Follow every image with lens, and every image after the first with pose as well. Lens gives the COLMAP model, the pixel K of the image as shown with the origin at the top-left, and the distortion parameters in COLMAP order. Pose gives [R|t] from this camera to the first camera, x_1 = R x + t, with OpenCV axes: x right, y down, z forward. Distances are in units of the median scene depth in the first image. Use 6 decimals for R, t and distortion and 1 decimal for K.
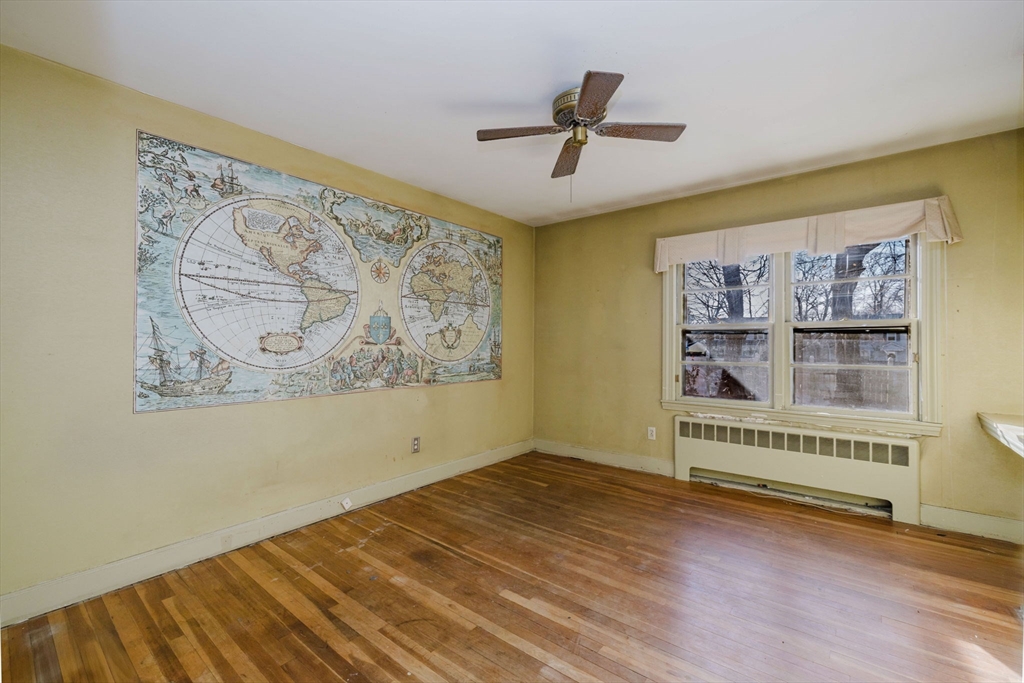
lens RADIAL K [[432.7, 0, 510.2], [0, 432.7, 339.9], [0, 0, 1]] dist [0.000298, 0.000177]
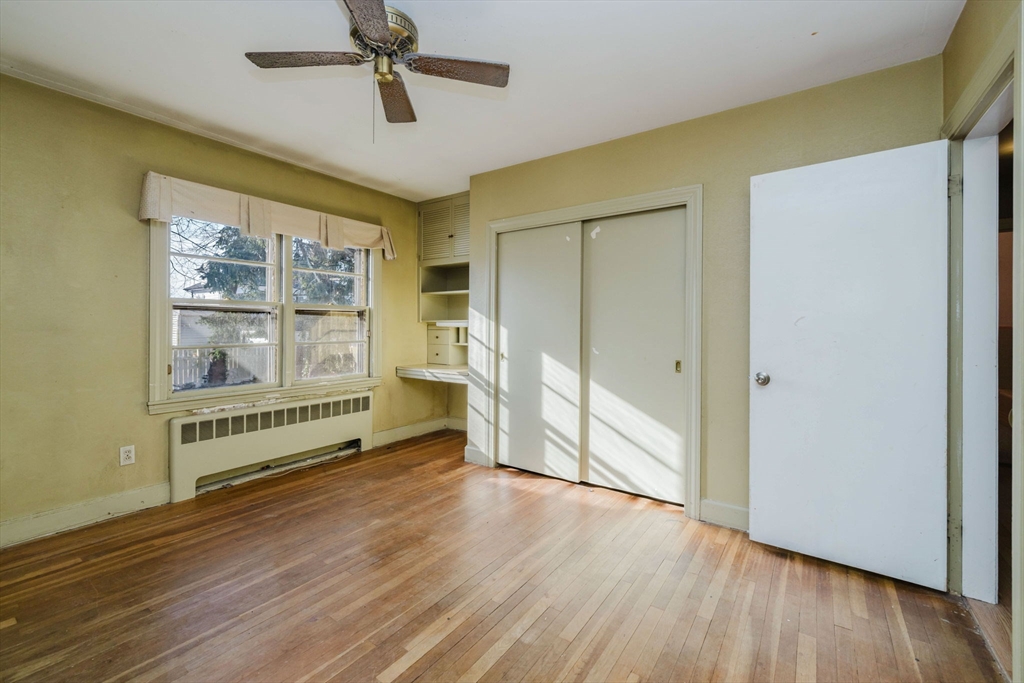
lens RADIAL K [[432.7, 0, 507.5], [0, 432.7, 331.9], [0, 0, 1]] dist [0.000298, 0.000177]
pose [[-0.054508, -0.014103, 0.998414, -0.451548], [-0.011681, 0.999841, 0.013485, 0.008927], [-0.998445, -0.010927, -0.054664, 0.536285]]
